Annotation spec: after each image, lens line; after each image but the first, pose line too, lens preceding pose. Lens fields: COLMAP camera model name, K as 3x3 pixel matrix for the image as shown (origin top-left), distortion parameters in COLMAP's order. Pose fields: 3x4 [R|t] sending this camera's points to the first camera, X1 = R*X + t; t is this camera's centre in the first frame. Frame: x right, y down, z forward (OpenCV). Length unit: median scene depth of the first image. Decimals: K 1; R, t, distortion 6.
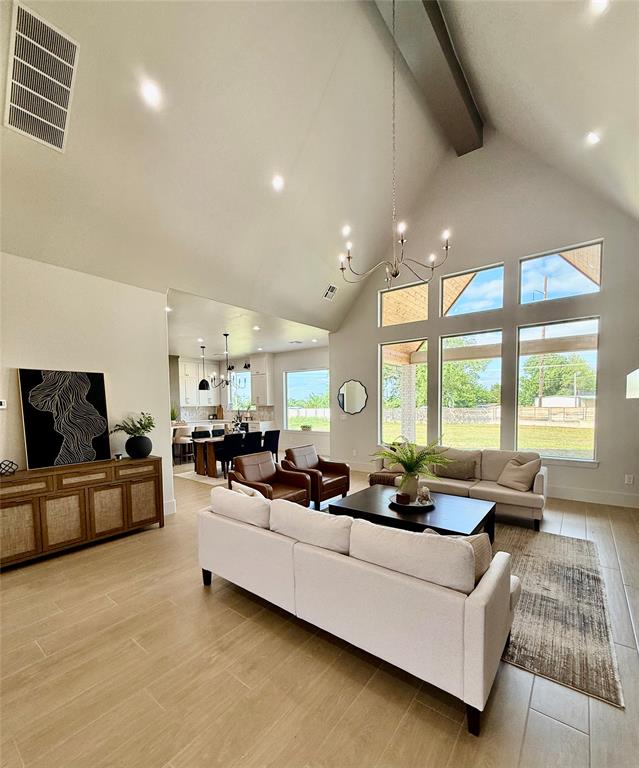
lens RADIAL K [[336.9, 0, 319.8], [0, 336.9, 419.8], [0, 0, 1]] dist [0.000635, 0.000011]
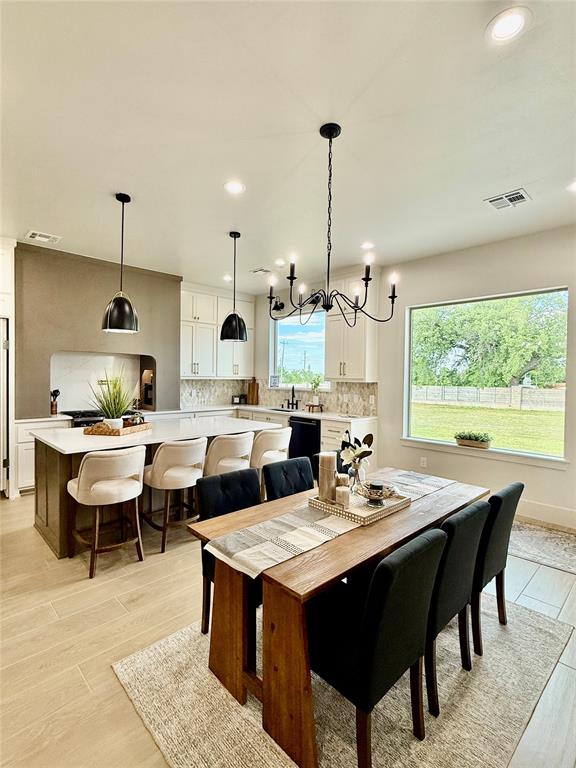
lens RADIAL K [[373.3, 0, 289.2], [0, 373.3, 384.5], [0, 0, 1]] dist [-0.006347, -0.001017]
pose [[0.990384, 0.030108, -0.135033, -0.177237], [-0.034643, 0.998907, -0.031366, -0.018609], [0.133941, 0.035742, 0.990345, 0.465893]]
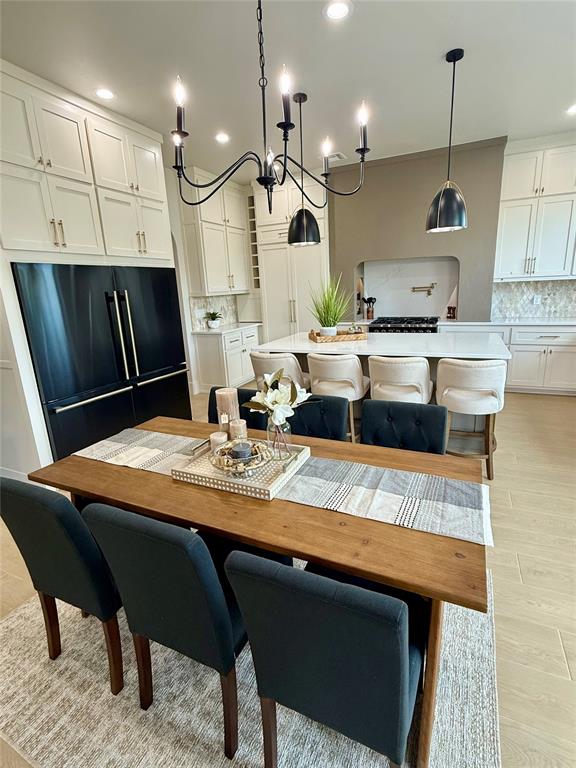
lens RADIAL K [[373.3, 0, 288.4], [0, 373.3, 381.1], [0, 0, 1]] dist [-0.006347, -0.001017]
pose [[0.227113, 0.244776, -0.942605, 0.038300], [-0.011658, 0.968512, 0.248695, -0.037981], [0.973799, -0.045493, 0.222815, 0.743889]]
